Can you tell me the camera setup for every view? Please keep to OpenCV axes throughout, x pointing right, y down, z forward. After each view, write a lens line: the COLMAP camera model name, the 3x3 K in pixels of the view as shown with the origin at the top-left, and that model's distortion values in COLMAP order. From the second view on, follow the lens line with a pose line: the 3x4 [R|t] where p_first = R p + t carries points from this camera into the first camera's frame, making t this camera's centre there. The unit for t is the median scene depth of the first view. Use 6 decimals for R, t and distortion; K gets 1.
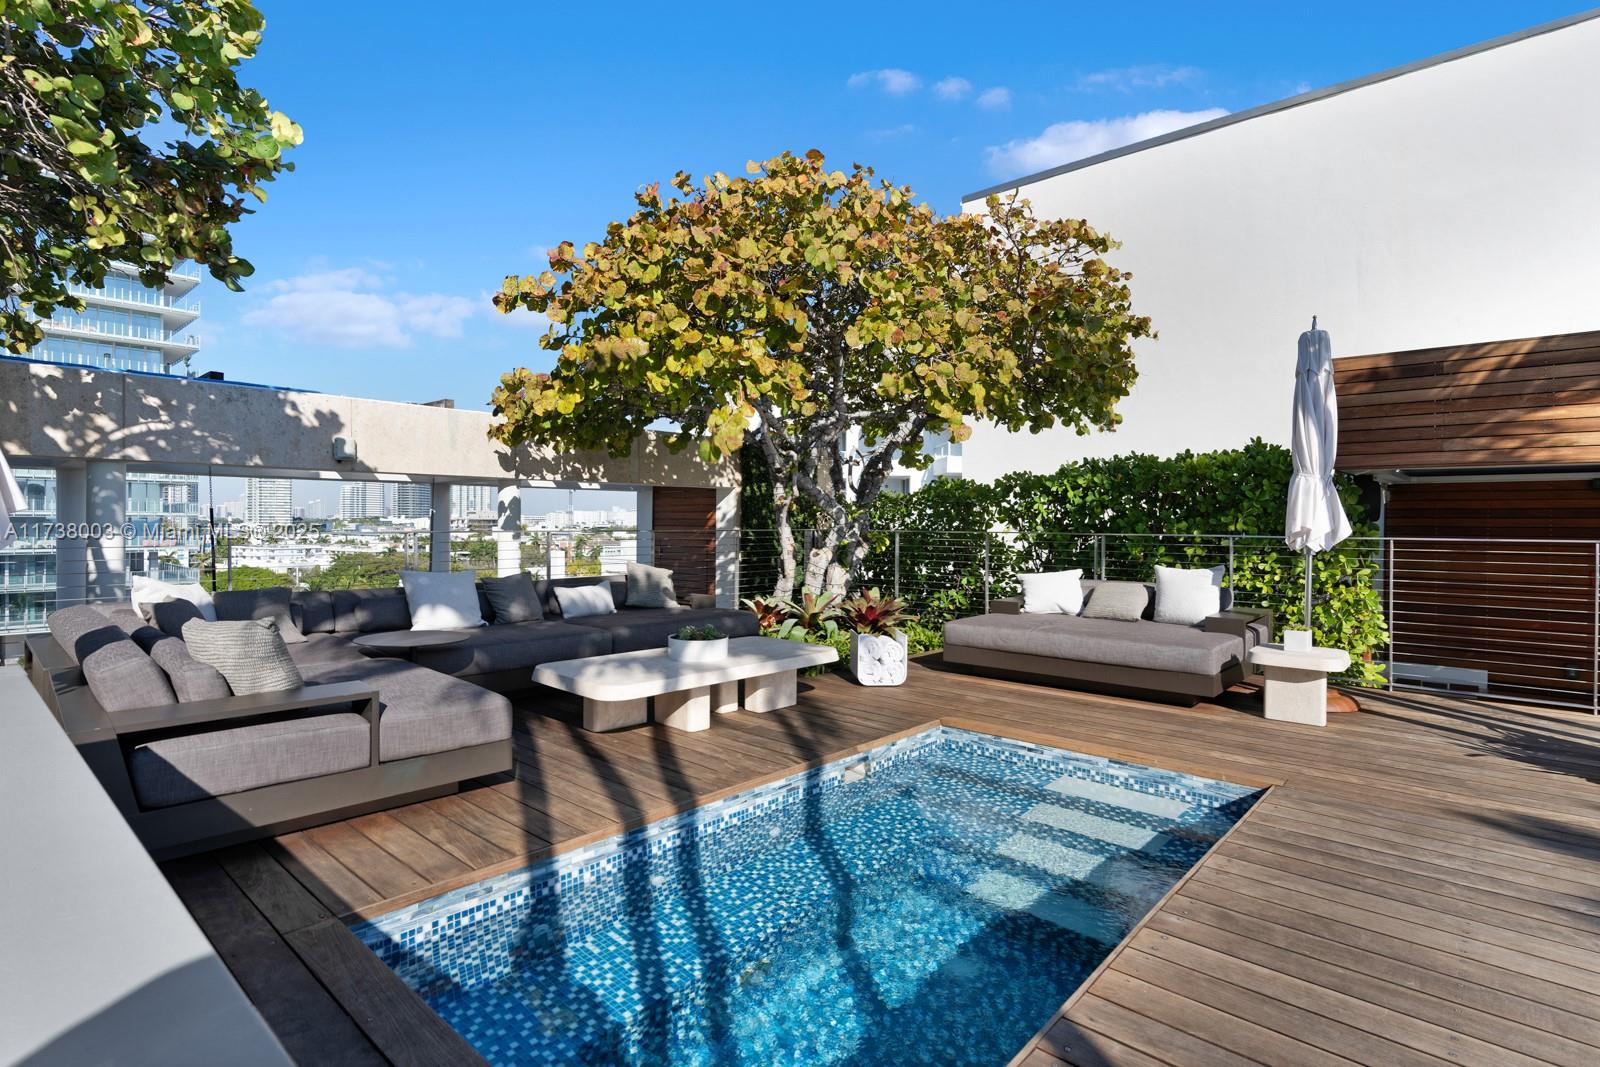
lens RADIAL K [[802.6, 0, 800.5], [0, 802.6, 536.9], [0, 0, 1]] dist [-0.003052, -0.000887]
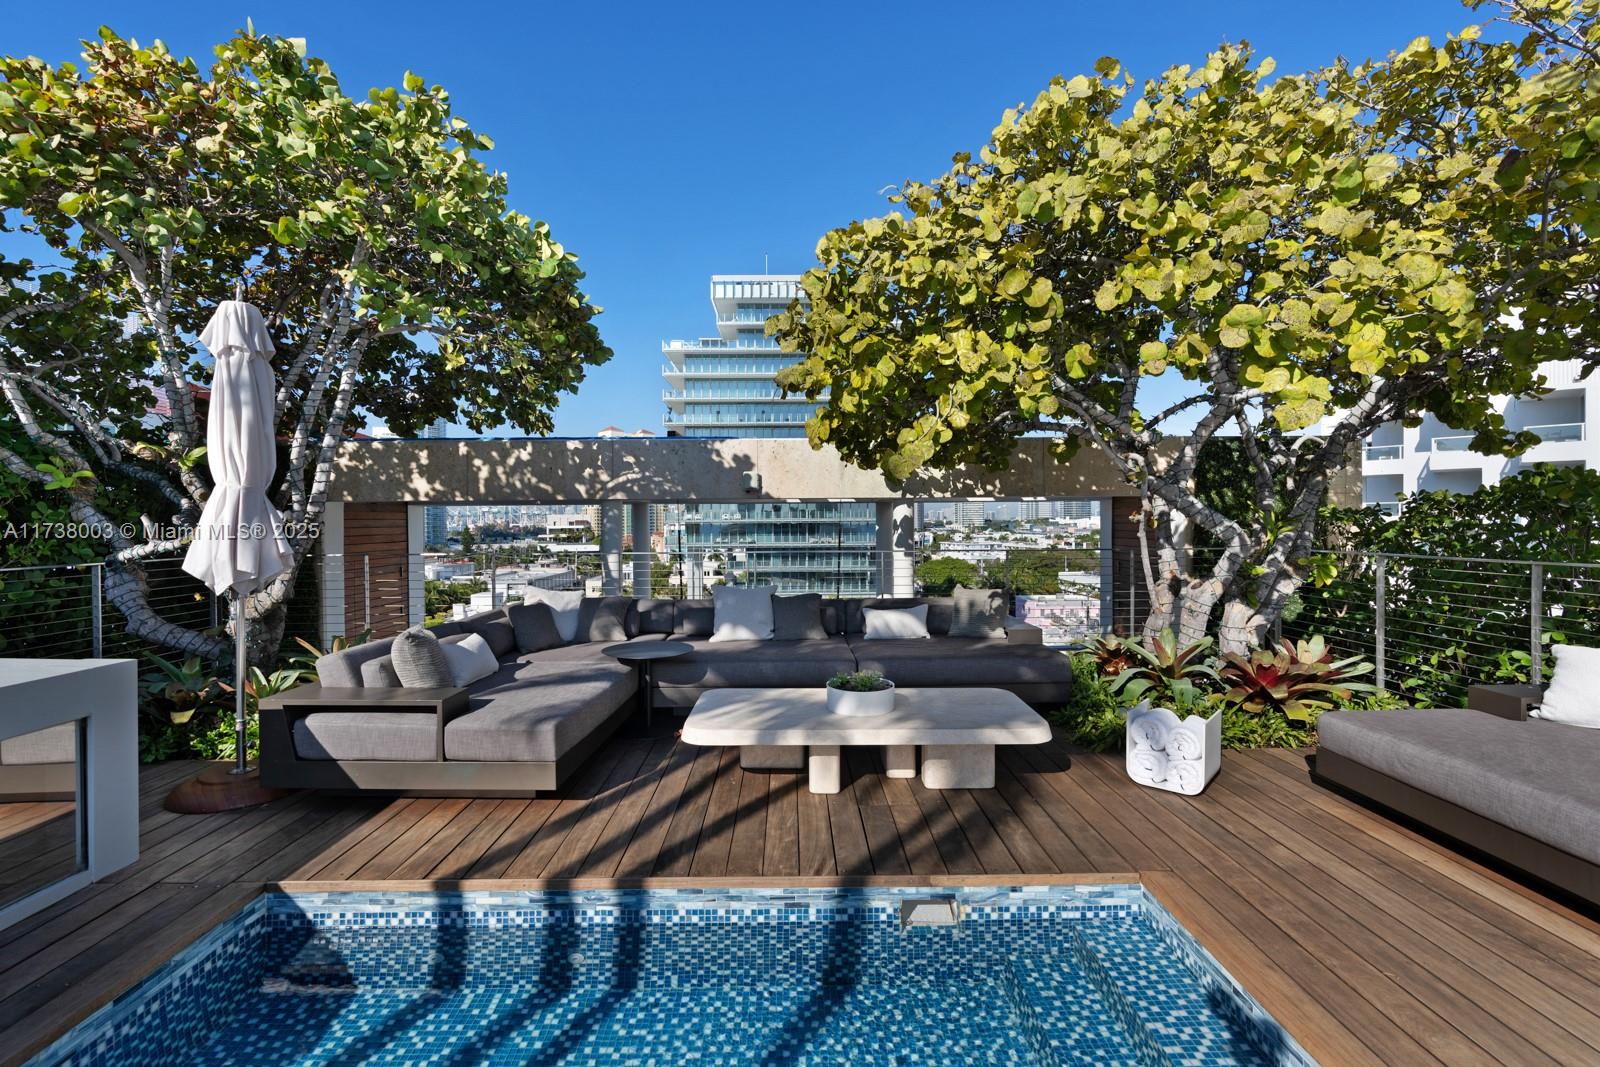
lens RADIAL K [[713.6, 0, 797.2], [0, 713.6, 525.5], [0, 0, 1]] dist [-0.001837, -0.000575]
pose [[0.674089, -0.007298, -0.738614, 0.373447], [-0.002302, 0.999926, -0.011980, -0.037979], [0.738647, 0.009776, 0.674022, 0.379061]]
